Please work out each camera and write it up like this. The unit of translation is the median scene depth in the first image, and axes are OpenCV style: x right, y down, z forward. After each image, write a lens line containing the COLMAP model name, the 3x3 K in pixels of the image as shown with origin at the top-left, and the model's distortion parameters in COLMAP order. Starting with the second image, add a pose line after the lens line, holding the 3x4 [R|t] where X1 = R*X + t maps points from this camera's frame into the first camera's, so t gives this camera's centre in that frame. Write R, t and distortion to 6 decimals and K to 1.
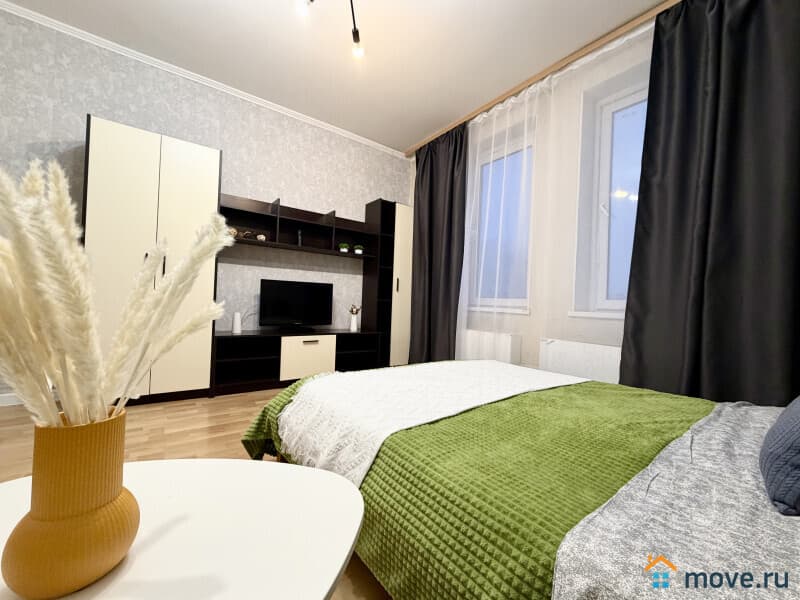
lens RADIAL K [[323.4, 0, 399.0], [0, 323.4, 299.3], [0, 0, 1]] dist [0.000168, 0.000500]
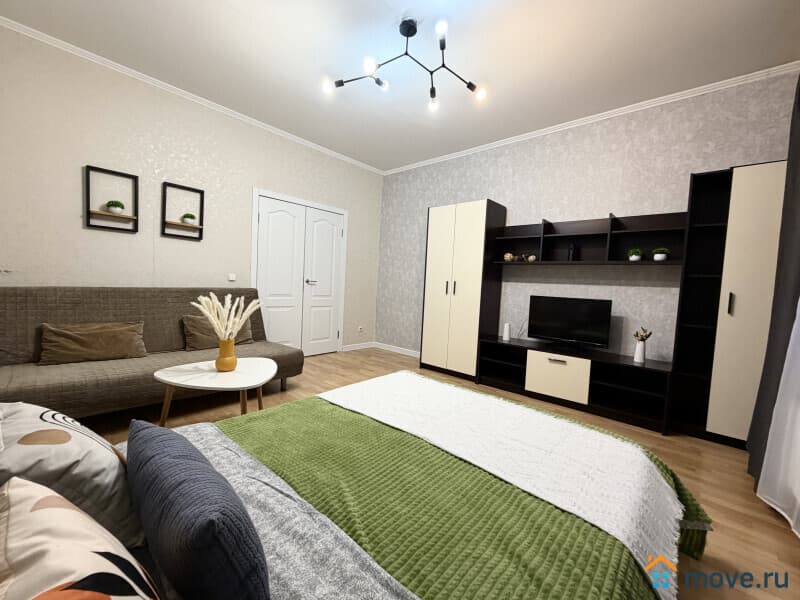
lens RADIAL K [[323.4, 0, 400.6], [0, 323.4, 299.8], [0, 0, 1]] dist [0.000168, 0.000500]
pose [[0.203323, 0.022827, -0.978846, 0.622725], [-0.031280, 0.999369, 0.016808, -0.056724], [0.978612, 0.027201, 0.203909, 0.367169]]
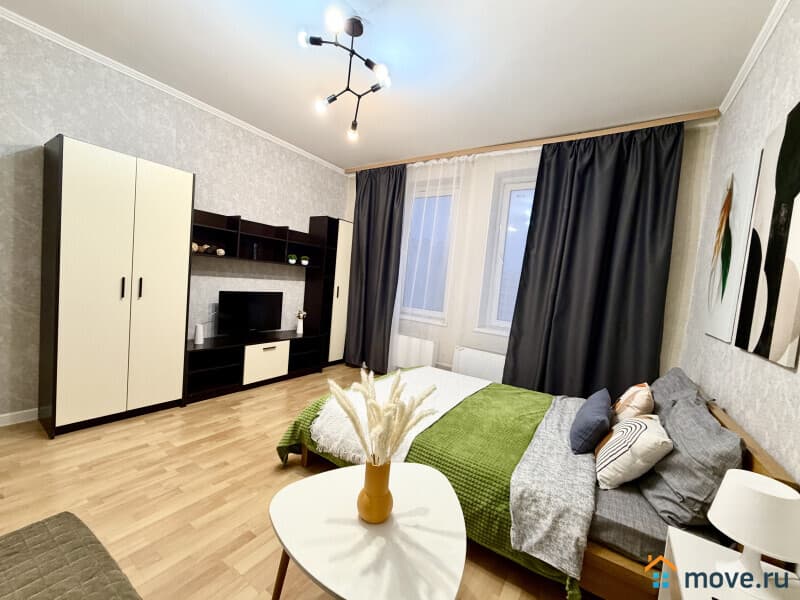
lens RADIAL K [[323.4, 0, 397.5], [0, 323.4, 298.8], [0, 0, 1]] dist [0.000168, 0.000500]
pose [[0.942532, 0.025473, 0.333143, -0.251300], [-0.055260, 0.995243, 0.080241, -0.168052], [-0.329514, -0.094039, 0.939456, -0.203621]]
